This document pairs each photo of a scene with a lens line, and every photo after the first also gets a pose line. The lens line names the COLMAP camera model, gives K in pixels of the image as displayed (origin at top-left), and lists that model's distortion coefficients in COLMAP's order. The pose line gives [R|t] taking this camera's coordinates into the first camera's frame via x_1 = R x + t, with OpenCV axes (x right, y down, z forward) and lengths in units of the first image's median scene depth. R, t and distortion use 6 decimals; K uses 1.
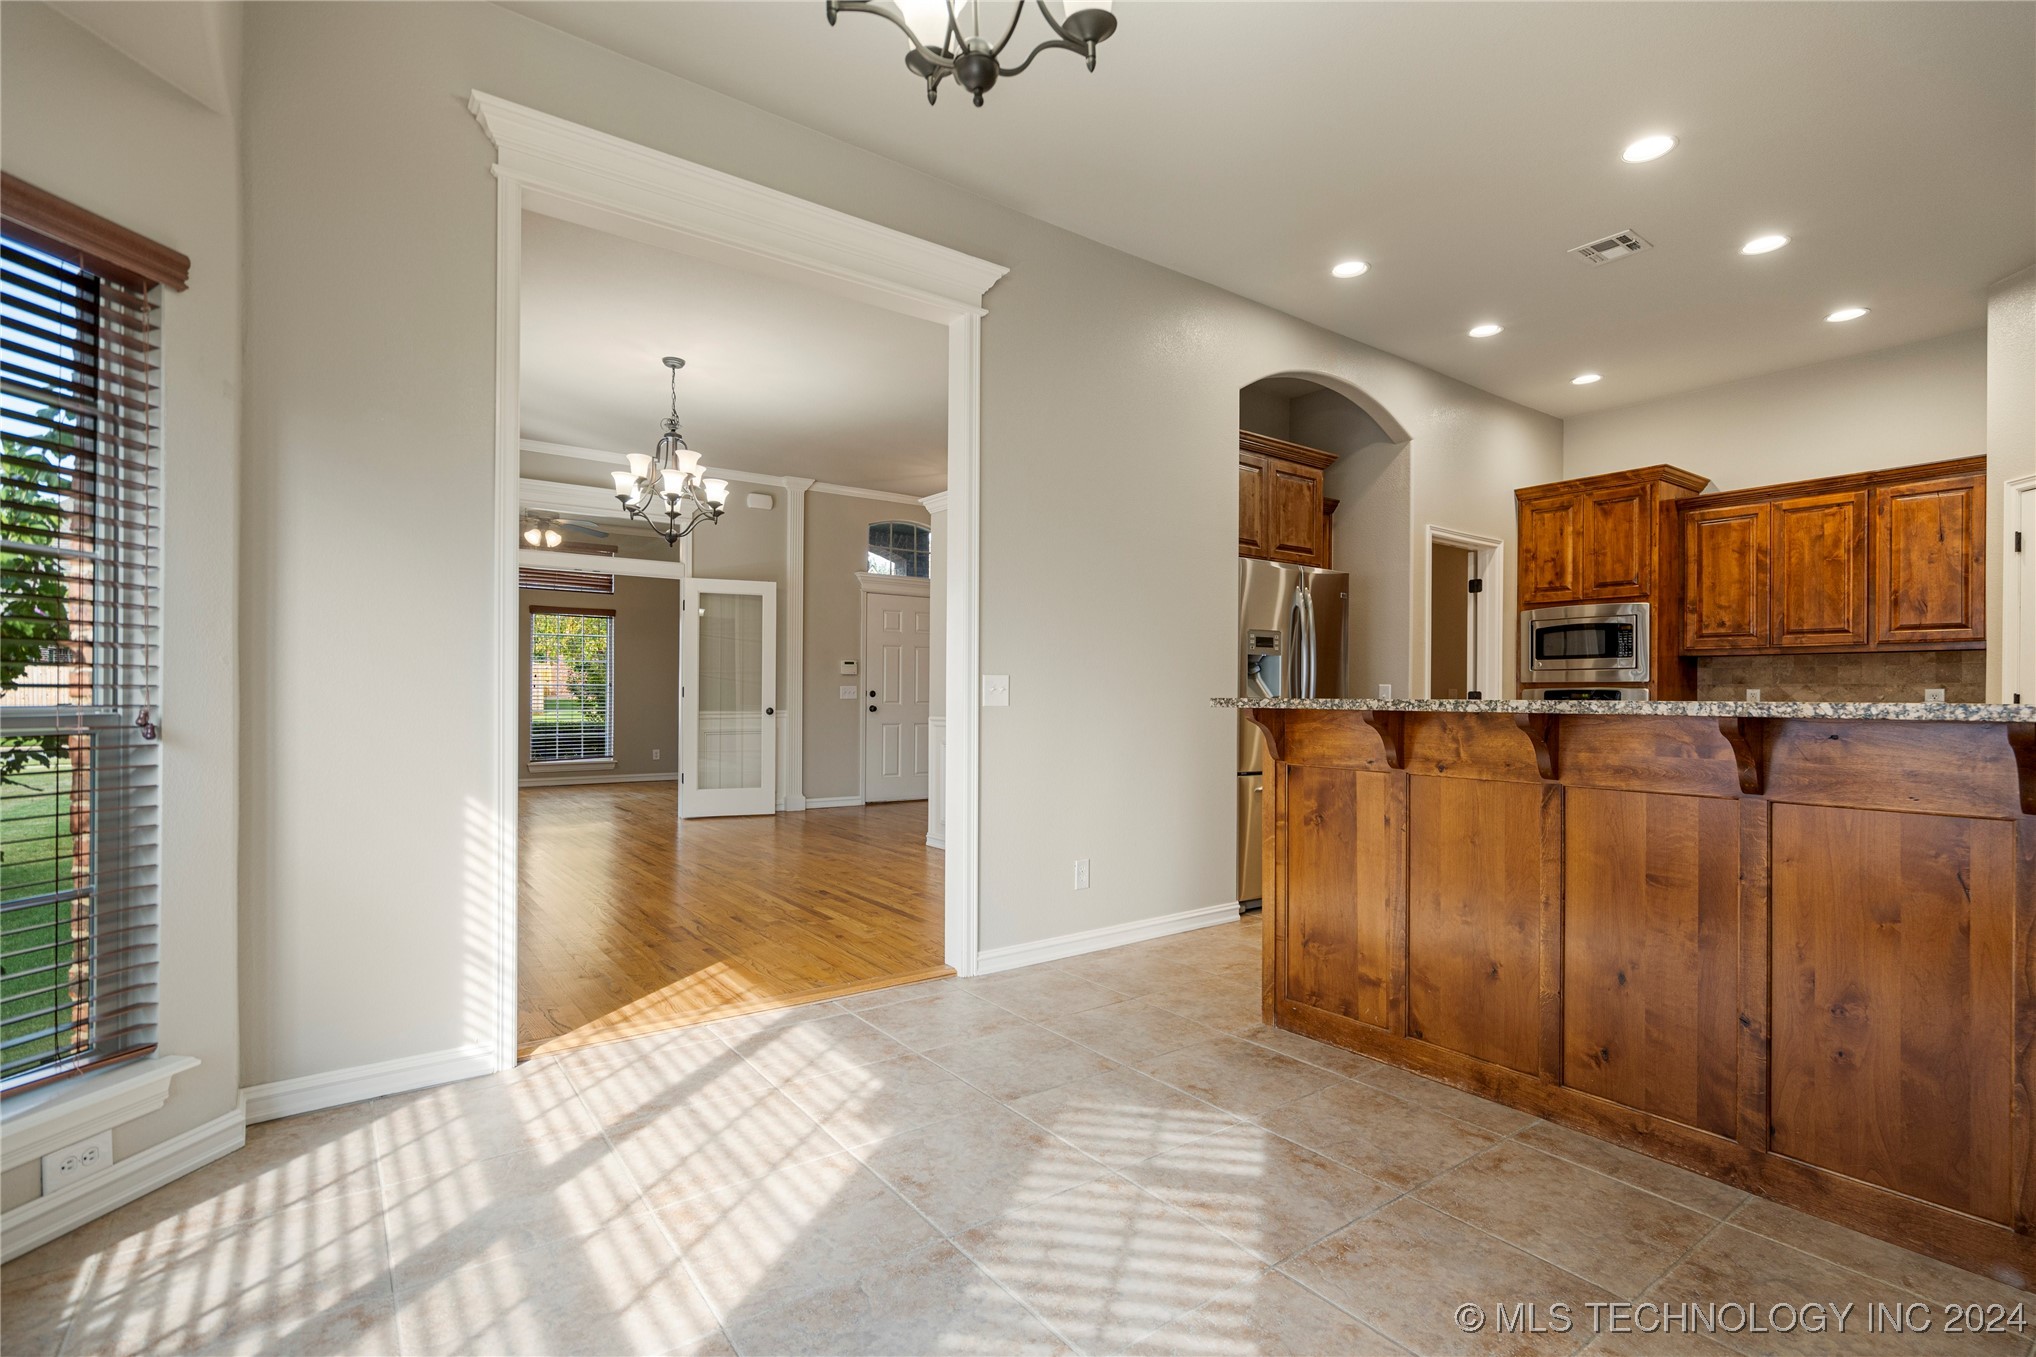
lens RADIAL K [[943.0, 0, 1028.4], [0, 943.0, 694.4], [0, 0, 1]] dist [0.000795, -0.000112]
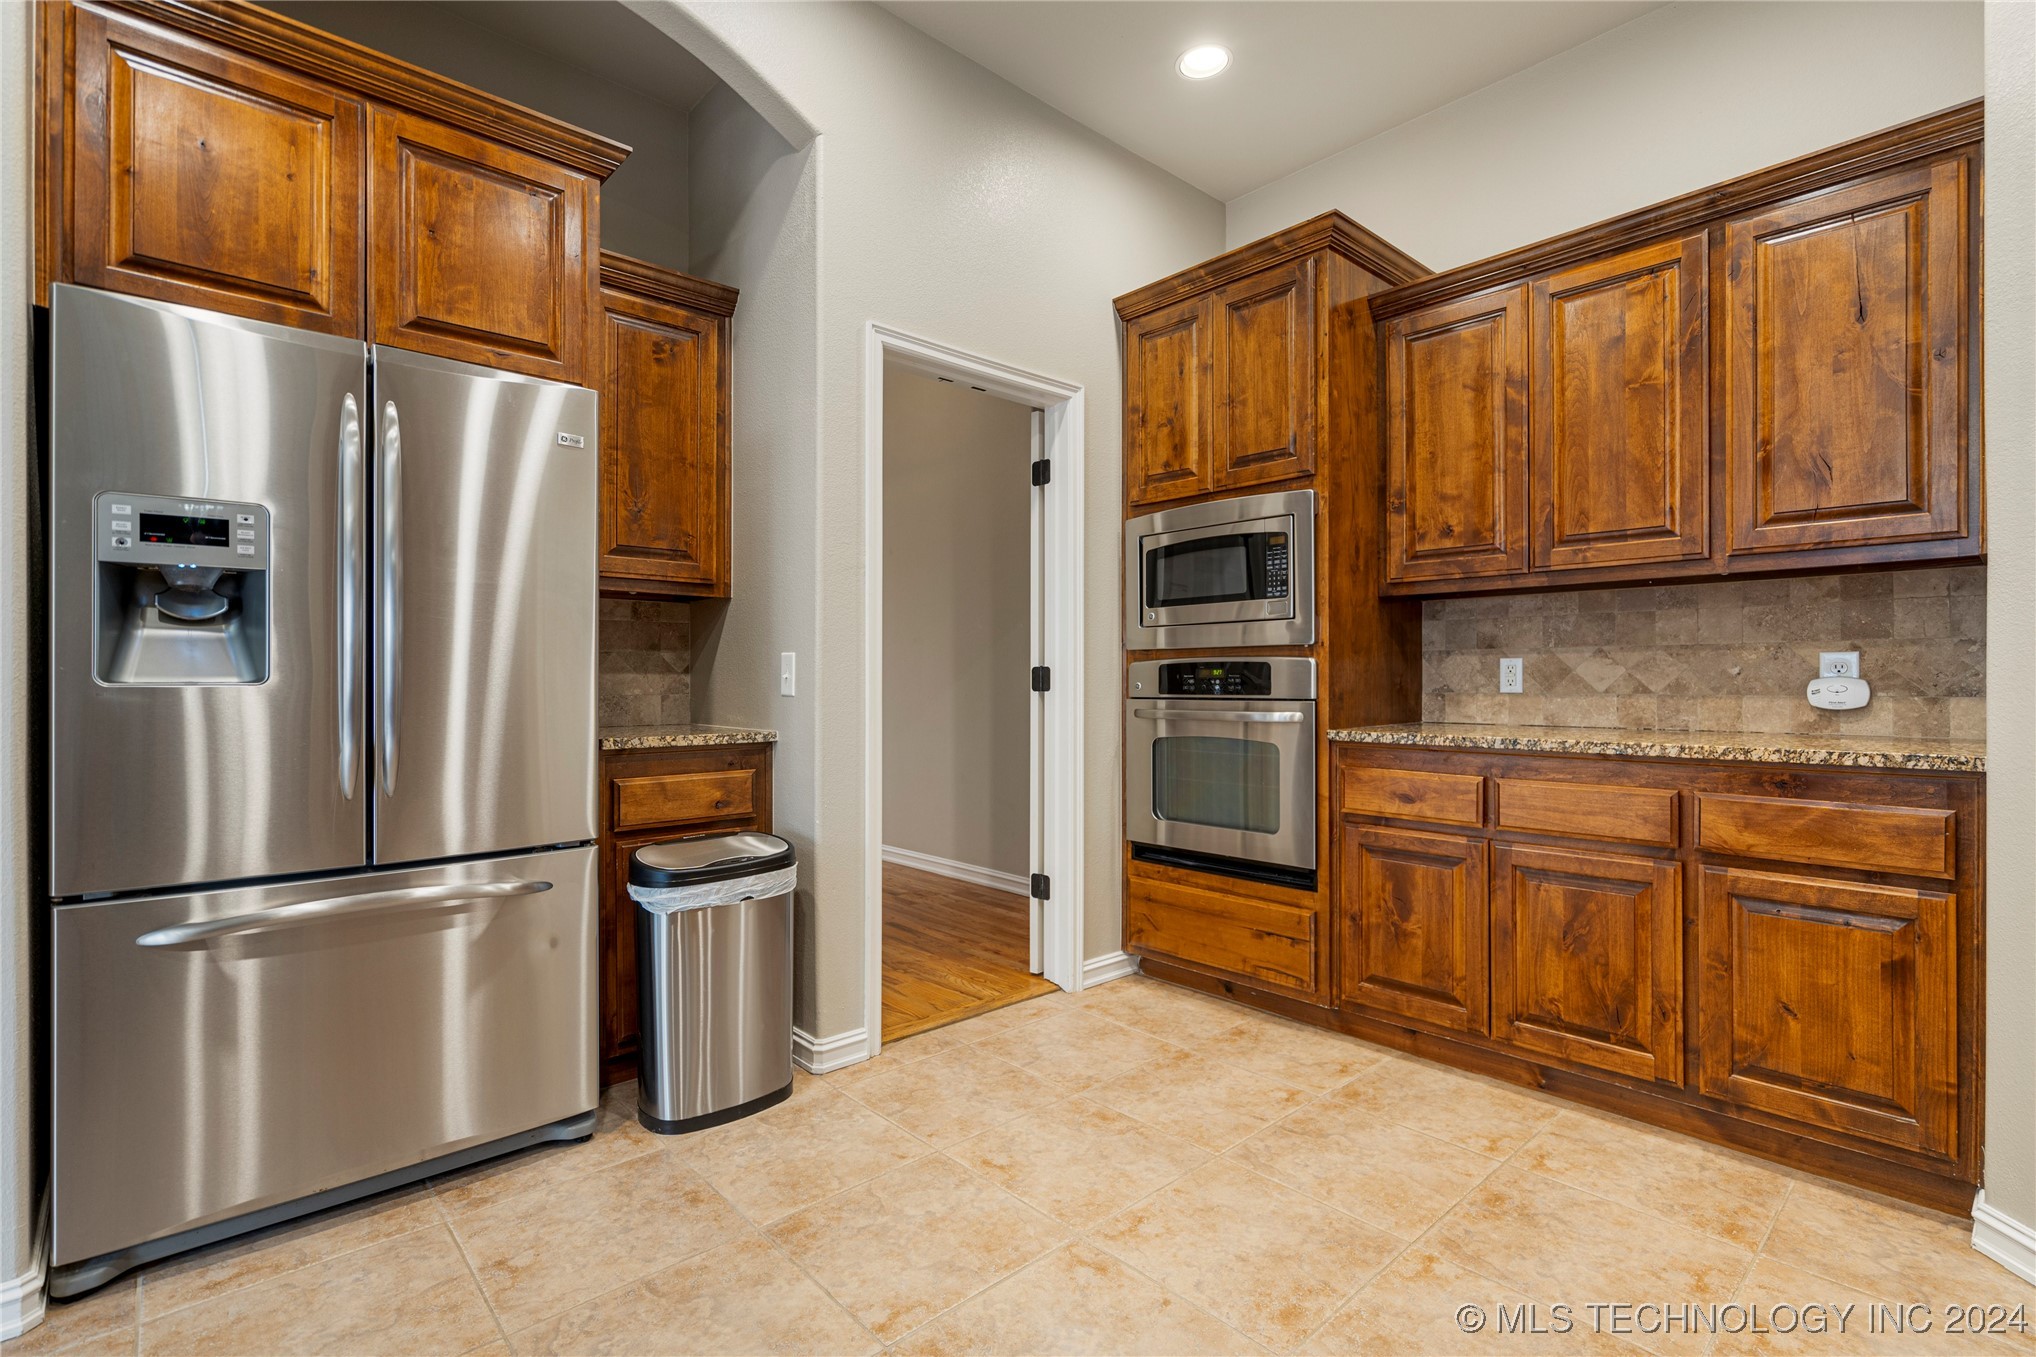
lens RADIAL K [[937.7, 0, 1018.0], [0, 937.7, 678.5], [0, 0, 1]] dist [-0.002317, 0.000494]
pose [[0.995424, -0.007555, 0.095254, 0.459808], [0.007477, 0.999971, 0.001173, 0.003569], [-0.095260, -0.000456, 0.995452, 0.521332]]
